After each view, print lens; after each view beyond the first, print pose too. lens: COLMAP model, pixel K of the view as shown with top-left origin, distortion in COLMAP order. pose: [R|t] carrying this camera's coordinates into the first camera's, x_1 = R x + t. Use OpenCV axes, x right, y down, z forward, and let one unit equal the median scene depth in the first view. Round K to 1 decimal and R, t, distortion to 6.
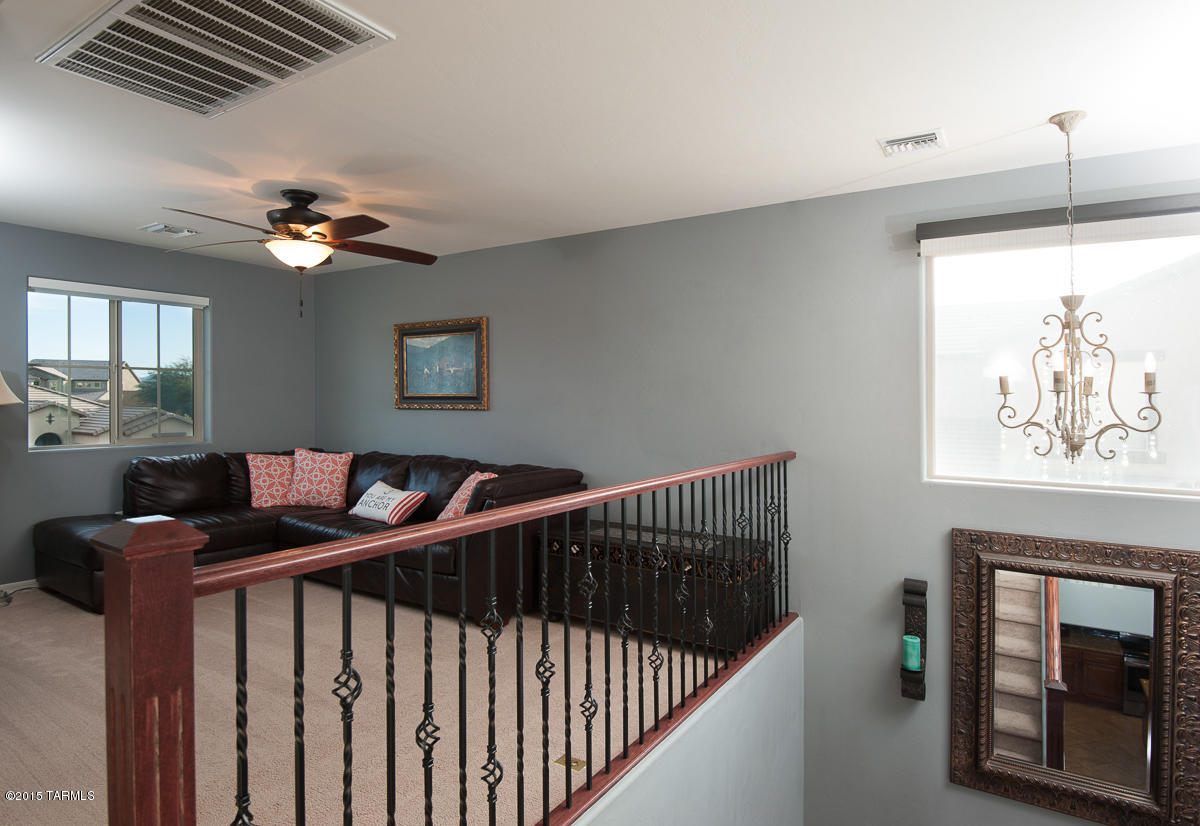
lens RADIAL K [[766.9, 0, 600.0], [0, 766.9, 413.0], [0, 0, 1]] dist [-0.006806, -0.000869]
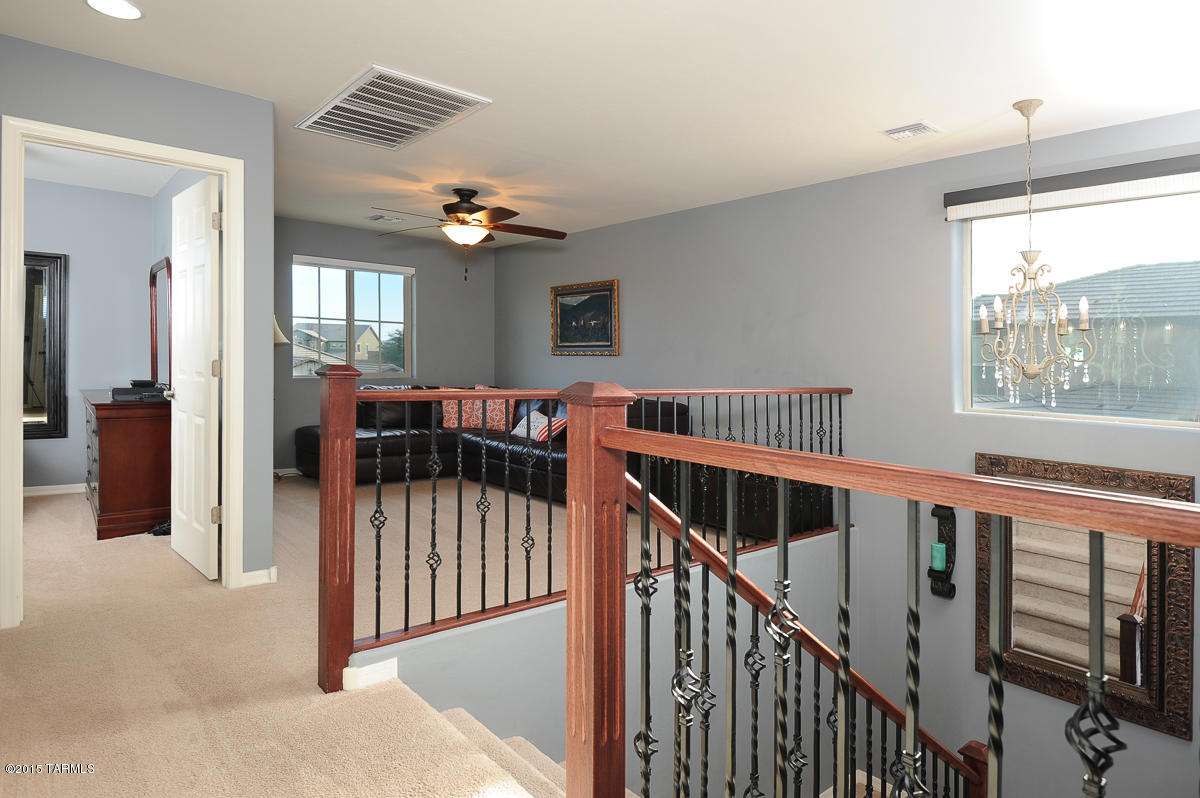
lens RADIAL K [[724.1, 0, 600.0], [0, 724.1, 399.0], [0, 0, 1]] dist [0.035594, 0.000514]
pose [[0.969790, 0.025525, -0.242601, 0.174864], [-0.016843, 0.999144, 0.037793, 0.036389], [0.243358, -0.032566, 0.969390, -0.230343]]
